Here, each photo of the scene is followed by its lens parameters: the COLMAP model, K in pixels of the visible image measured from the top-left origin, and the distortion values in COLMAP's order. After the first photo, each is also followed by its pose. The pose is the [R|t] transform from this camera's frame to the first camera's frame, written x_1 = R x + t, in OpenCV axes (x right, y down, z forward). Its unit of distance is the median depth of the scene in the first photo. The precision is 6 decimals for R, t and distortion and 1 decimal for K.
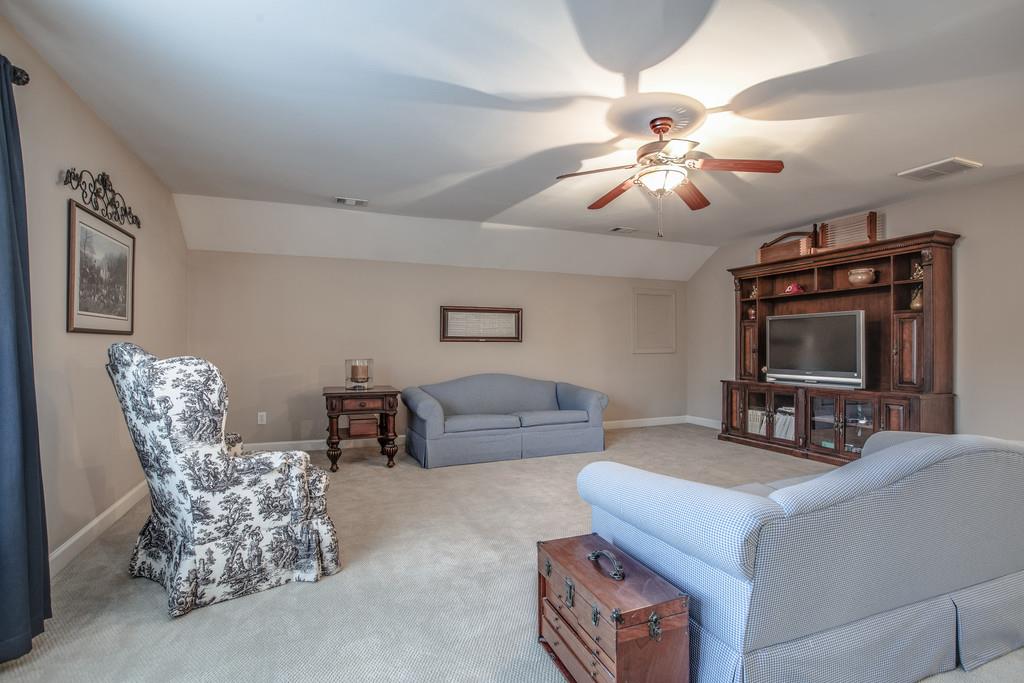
lens RADIAL K [[522.1, 0, 518.0], [0, 522.1, 344.1], [0, 0, 1]] dist [-0.024238, 0.004228]
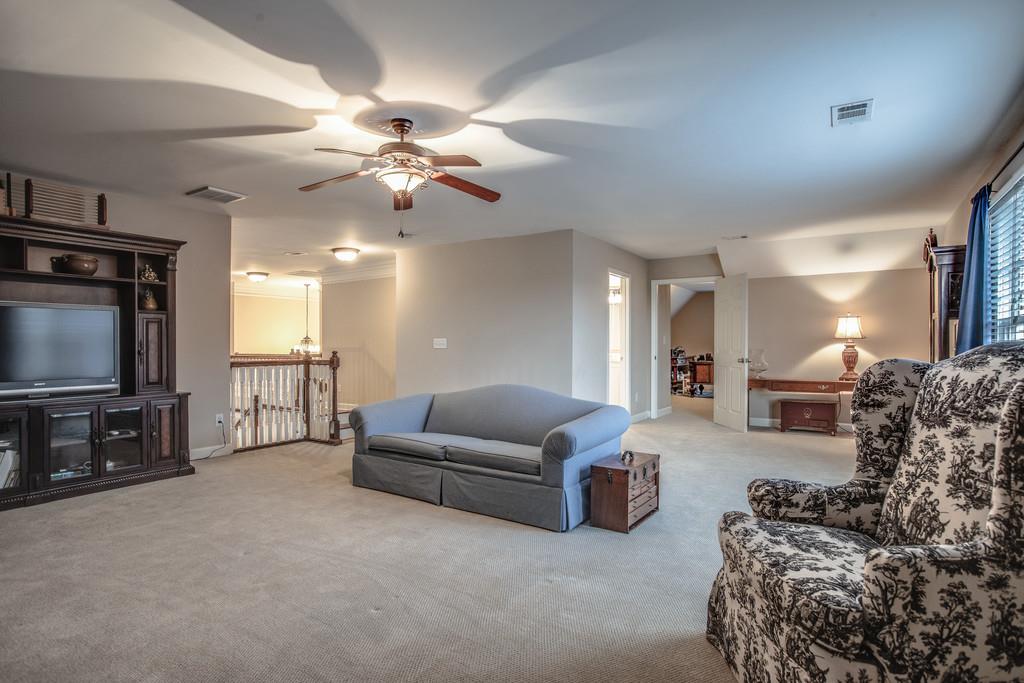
lens RADIAL K [[522.1, 0, 516.9], [0, 522.1, 341.3], [0, 0, 1]] dist [-0.024238, 0.004228]
pose [[-0.587388, 0.001300, 0.809304, -0.455119], [0.004607, 0.999988, 0.001737, -0.003933], [-0.809292, 0.004749, -0.587387, 0.963505]]
